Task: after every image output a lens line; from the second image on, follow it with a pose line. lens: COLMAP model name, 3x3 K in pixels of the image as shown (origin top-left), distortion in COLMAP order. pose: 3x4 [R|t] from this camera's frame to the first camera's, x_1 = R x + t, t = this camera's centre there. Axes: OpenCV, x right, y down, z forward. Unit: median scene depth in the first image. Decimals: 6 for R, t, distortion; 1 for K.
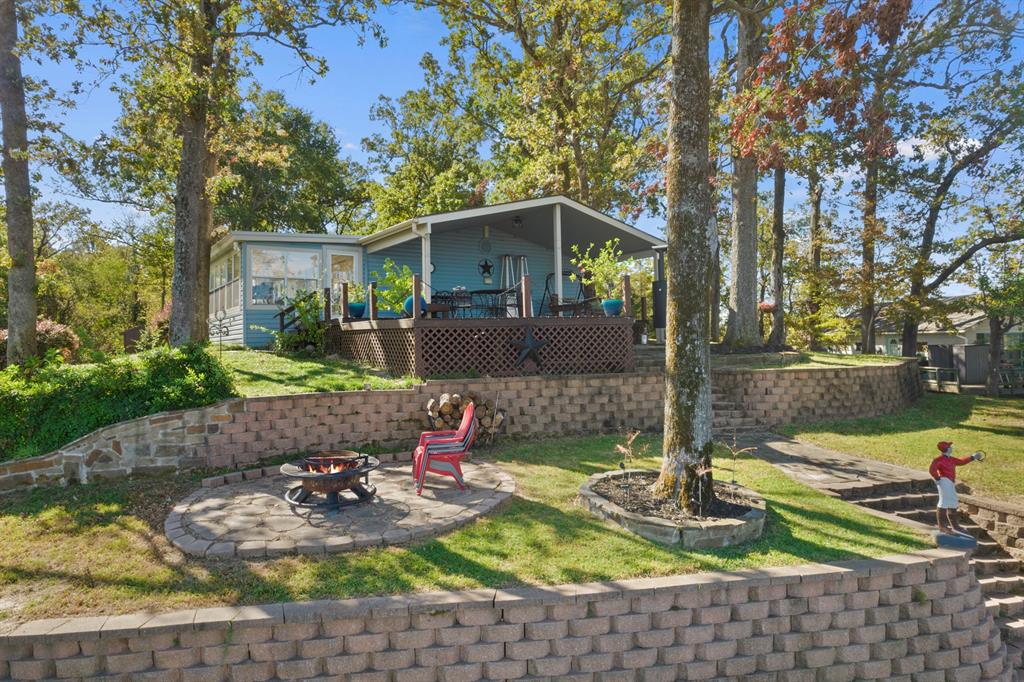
lens RADIAL K [[641.5, 0, 490.5], [0, 641.5, 339.7], [0, 0, 1]] dist [-0.032105, 0.000675]
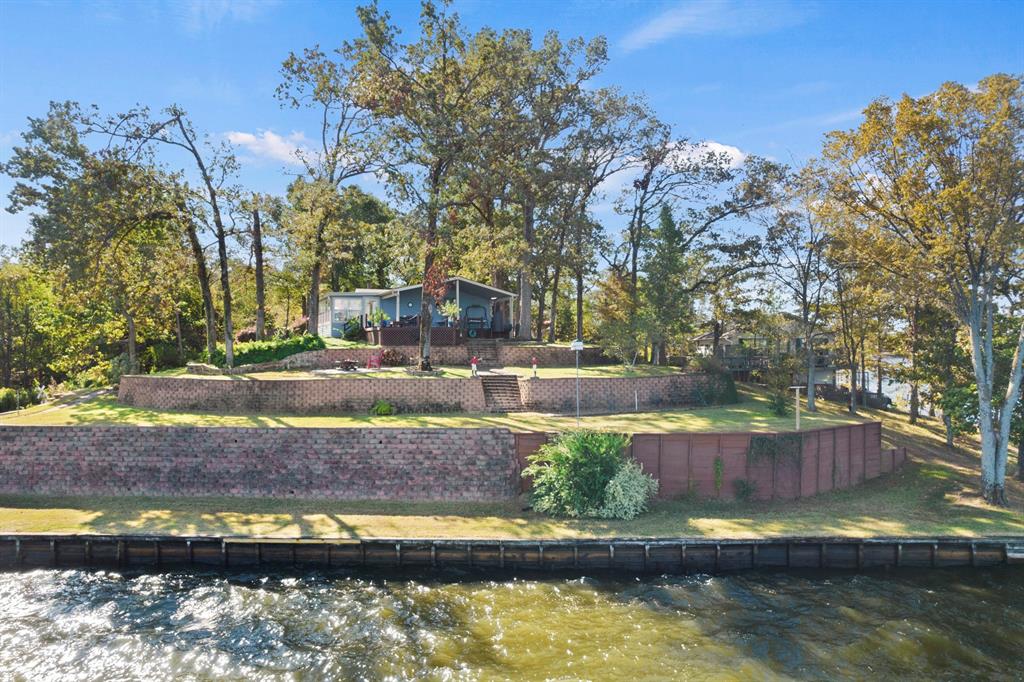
lens RADIAL K [[652.8, 0, 488.8], [0, 652.8, 340.3], [0, 0, 1]] dist [0.002474, 0.003433]
pose [[0.988968, 0.013924, -0.147470, 0.855128], [-0.015435, 0.999839, -0.009108, 0.051729], [0.147320, 0.011284, 0.989025, -2.044797]]
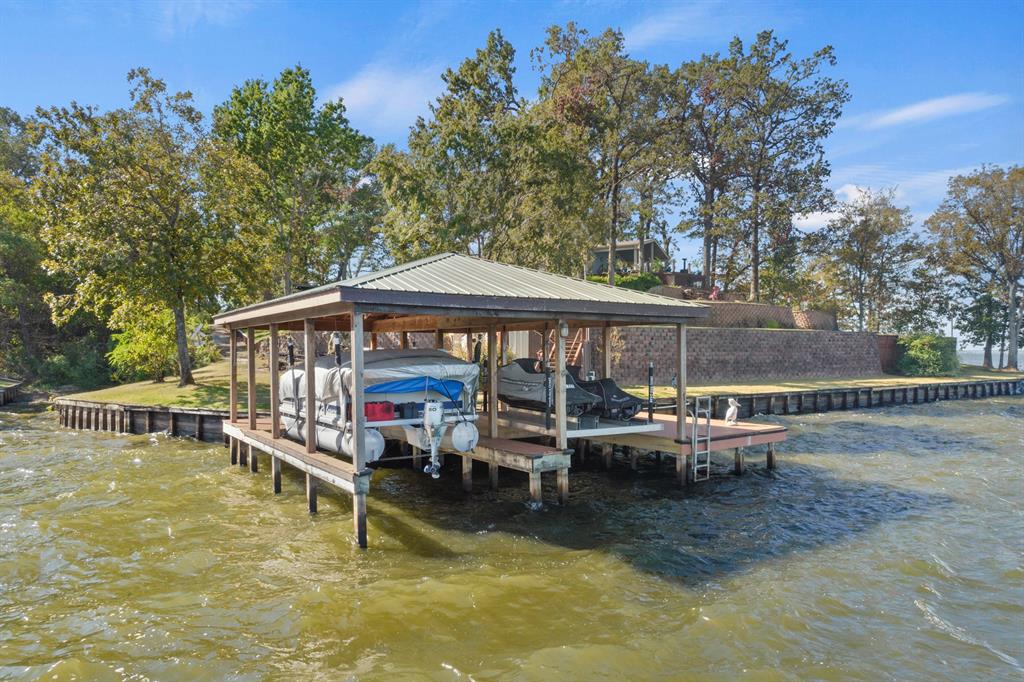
lens RADIAL K [[664.1, 0, 511.4], [0, 664.1, 373.1], [0, 0, 1]] dist [-0.024723, 0.003294]
pose [[0.888494, 0.004257, 0.458868, -2.786076], [-0.019592, 0.999397, 0.028663, 0.482546], [-0.458469, -0.034457, 0.888042, -2.135650]]
